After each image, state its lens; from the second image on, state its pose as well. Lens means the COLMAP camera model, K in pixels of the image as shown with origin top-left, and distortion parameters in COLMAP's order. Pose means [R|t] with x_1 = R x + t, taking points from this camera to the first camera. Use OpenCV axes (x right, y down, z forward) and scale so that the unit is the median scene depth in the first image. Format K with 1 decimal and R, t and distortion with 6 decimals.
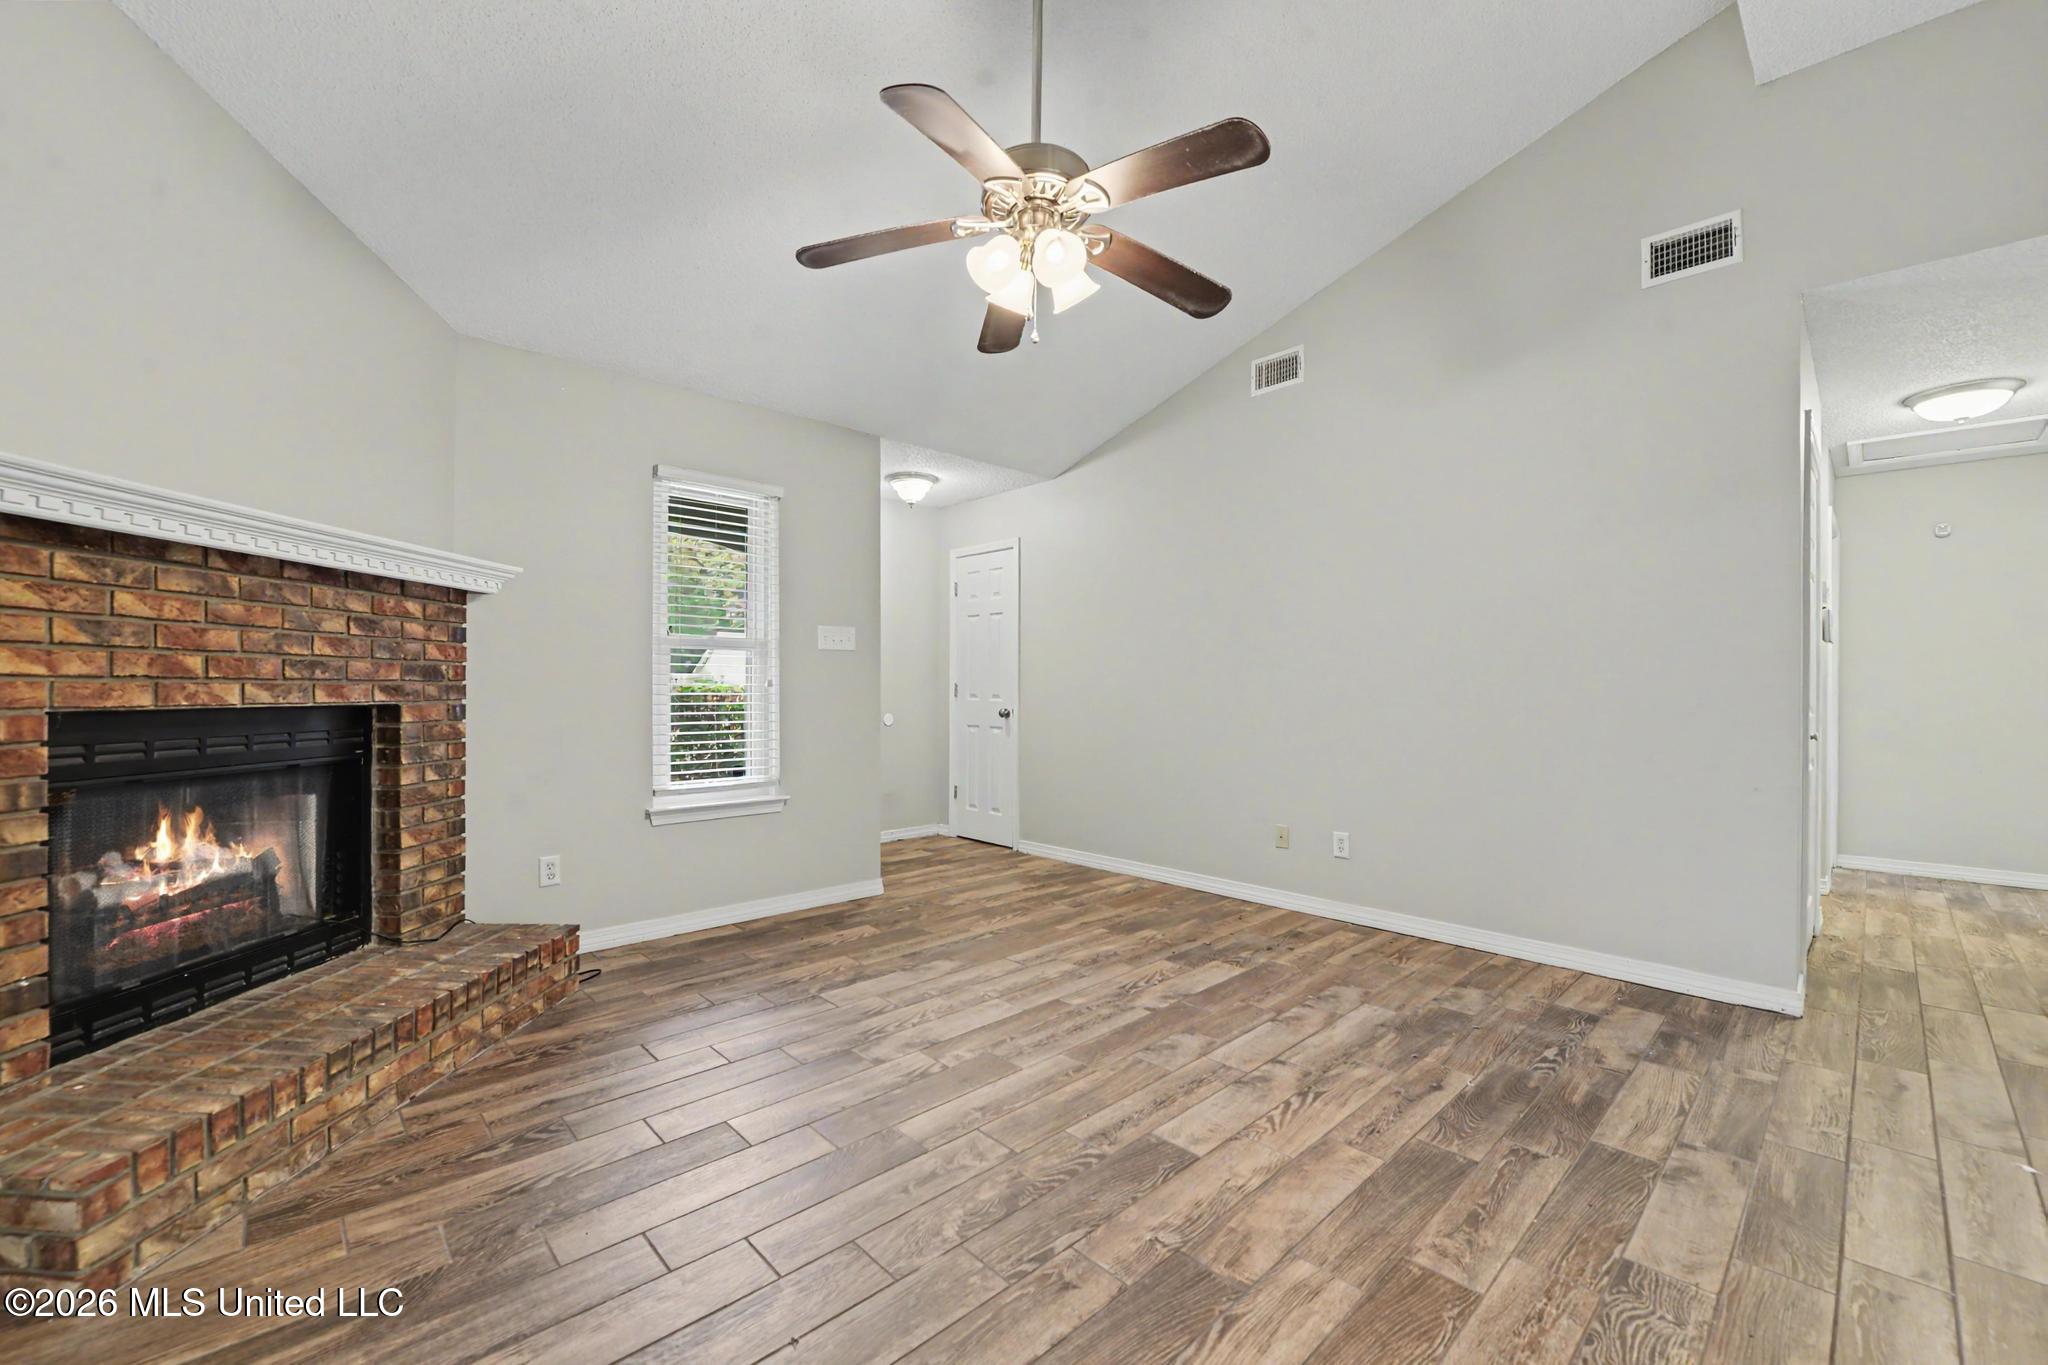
lens RADIAL K [[822.1, 0, 1024.0], [0, 822.1, 682.5], [0, 0, 1]] dist [-0.017911, -0.000204]
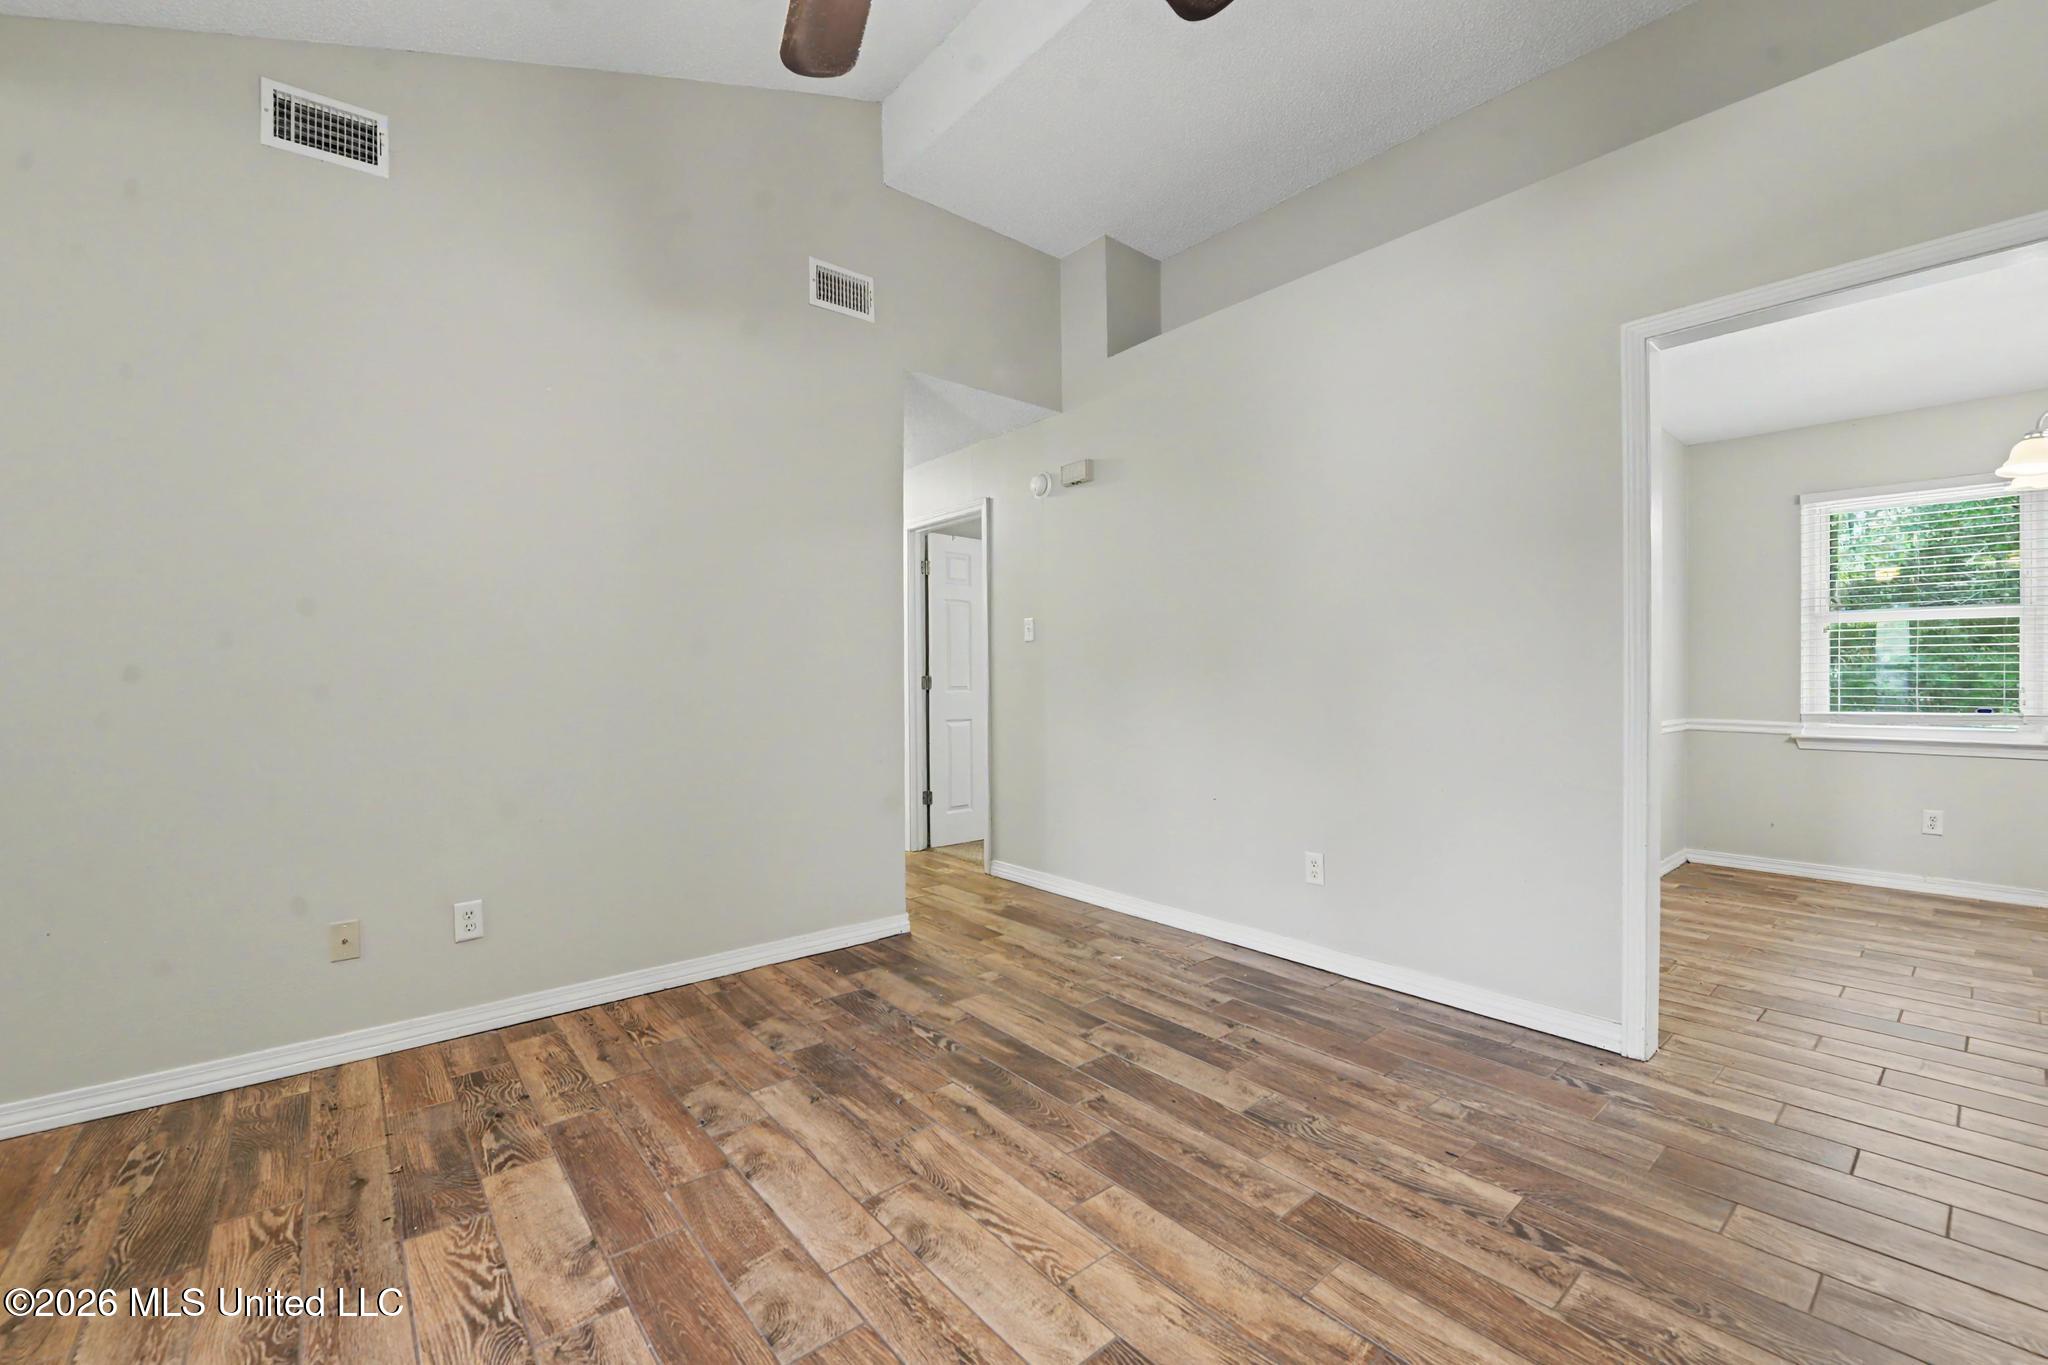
lens RADIAL K [[836.5, 0, 1015.5], [0, 836.5, 687.3], [0, 0, 1]] dist [-0.018537, -0.000433]
pose [[0.067710, -0.017560, 0.997551, -0.393464], [0.004539, 0.999840, 0.017293, 0.000209], [-0.997695, 0.003357, 0.067779, 0.815647]]
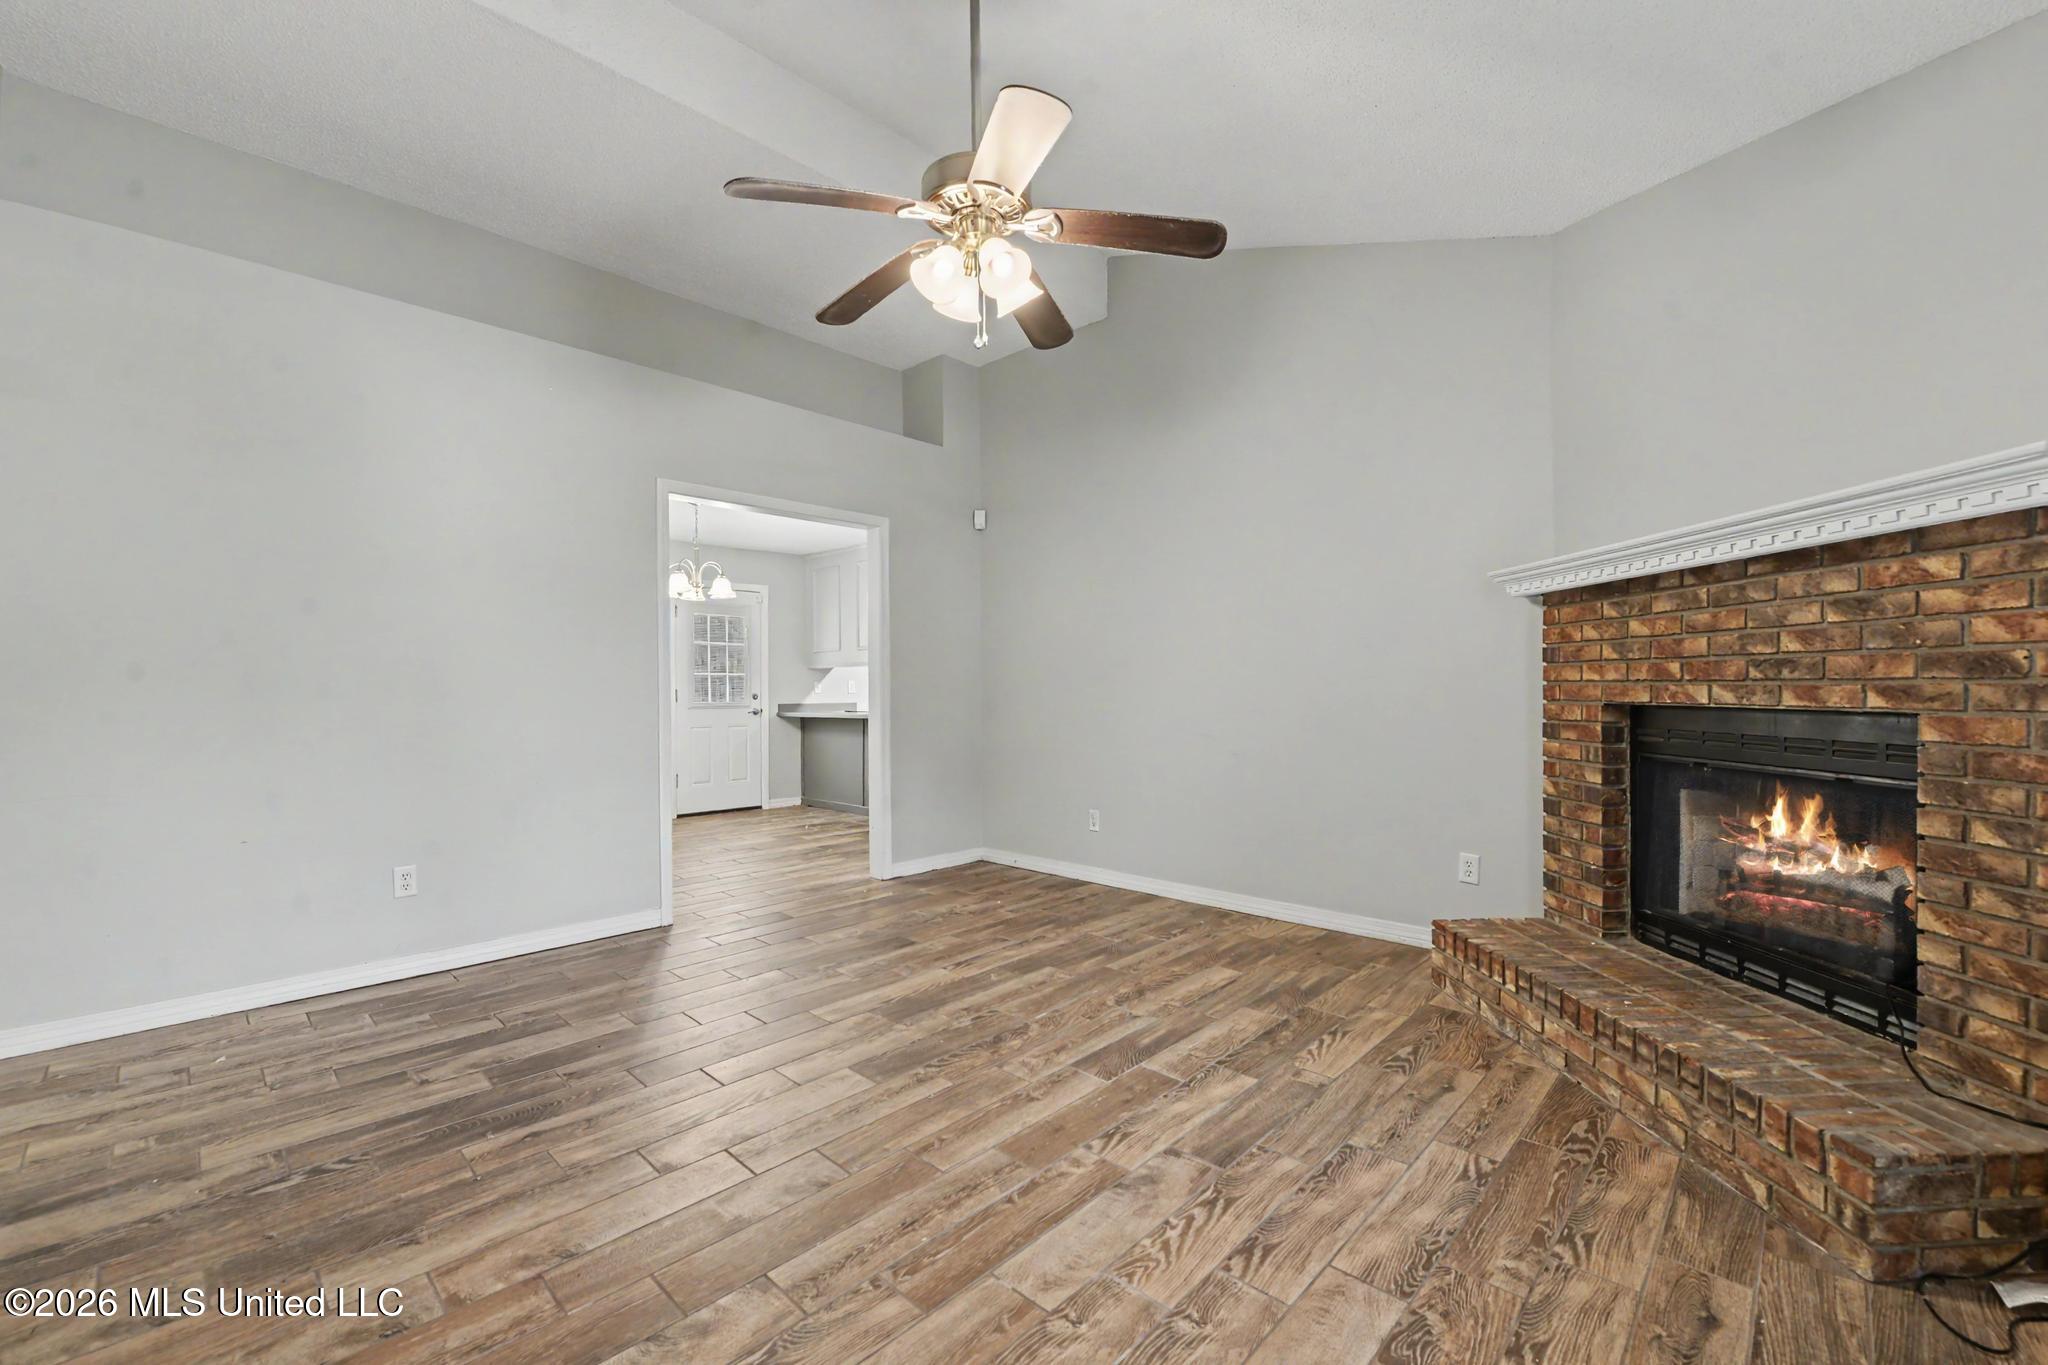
lens RADIAL K [[836.5, 0, 1015.5], [0, 836.5, 687.3], [0, 0, 1]] dist [-0.018537, -0.000433]
pose [[-0.999148, 0.002075, -0.041211, 0.009886], [0.002297, 0.999983, -0.005346, 0.007318], [0.041200, -0.005436, -0.999136, 1.791766]]
